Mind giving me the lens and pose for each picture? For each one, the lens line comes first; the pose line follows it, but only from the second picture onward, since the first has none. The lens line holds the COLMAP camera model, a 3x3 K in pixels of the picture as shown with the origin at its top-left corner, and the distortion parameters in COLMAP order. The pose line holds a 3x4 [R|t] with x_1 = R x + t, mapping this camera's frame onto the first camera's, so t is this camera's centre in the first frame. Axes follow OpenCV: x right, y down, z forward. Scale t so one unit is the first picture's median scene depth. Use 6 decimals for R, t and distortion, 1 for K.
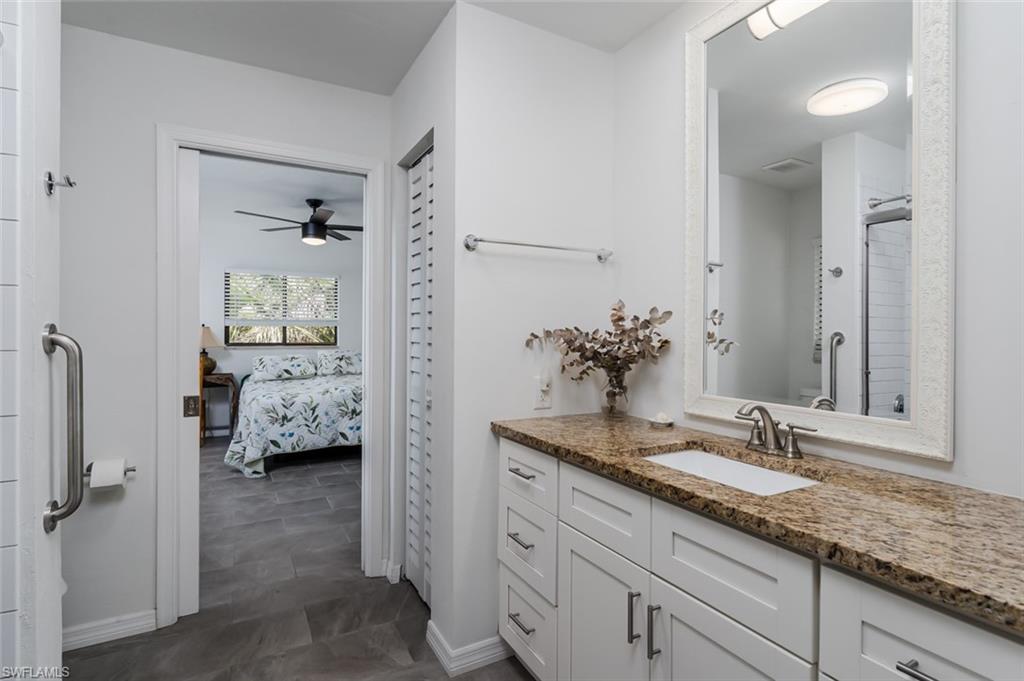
lens RADIAL K [[502.0, 0, 512.9], [0, 502.0, 316.2], [0, 0, 1]] dist [-0.001202, -0.000249]
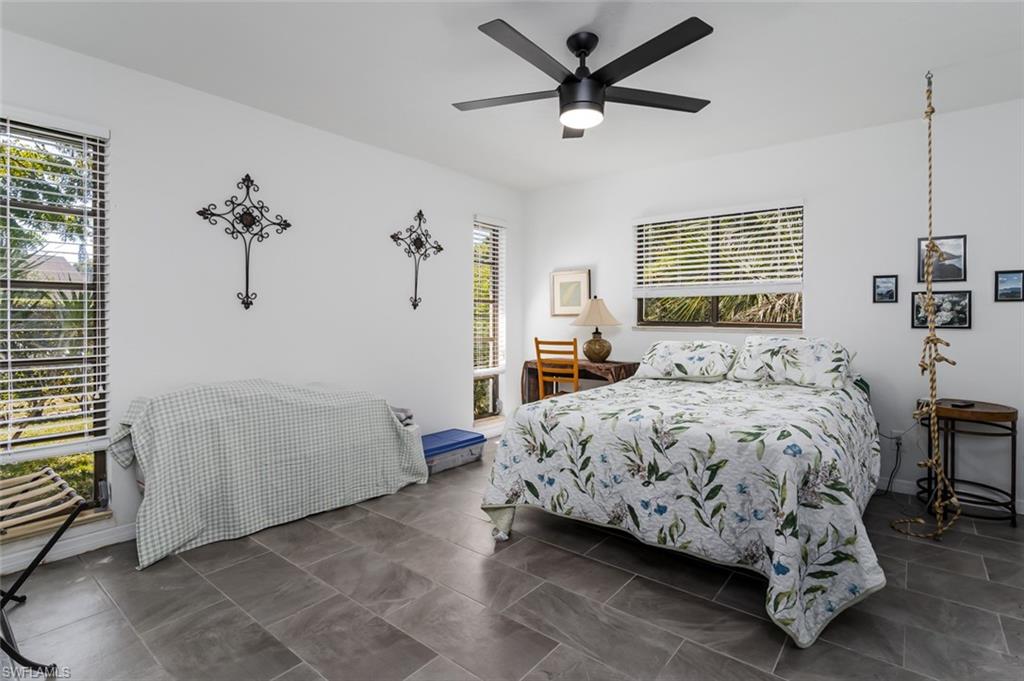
lens RADIAL K [[502.0, 0, 512.9], [0, 502.0, 316.2], [0, 0, 1]] dist [-0.001202, -0.000249]
pose [[0.379015, -0.001692, -0.925389, 0.054504], [0.027561, 0.999575, 0.009460, 0.045367], [0.924980, -0.029090, 0.378900, 0.729306]]
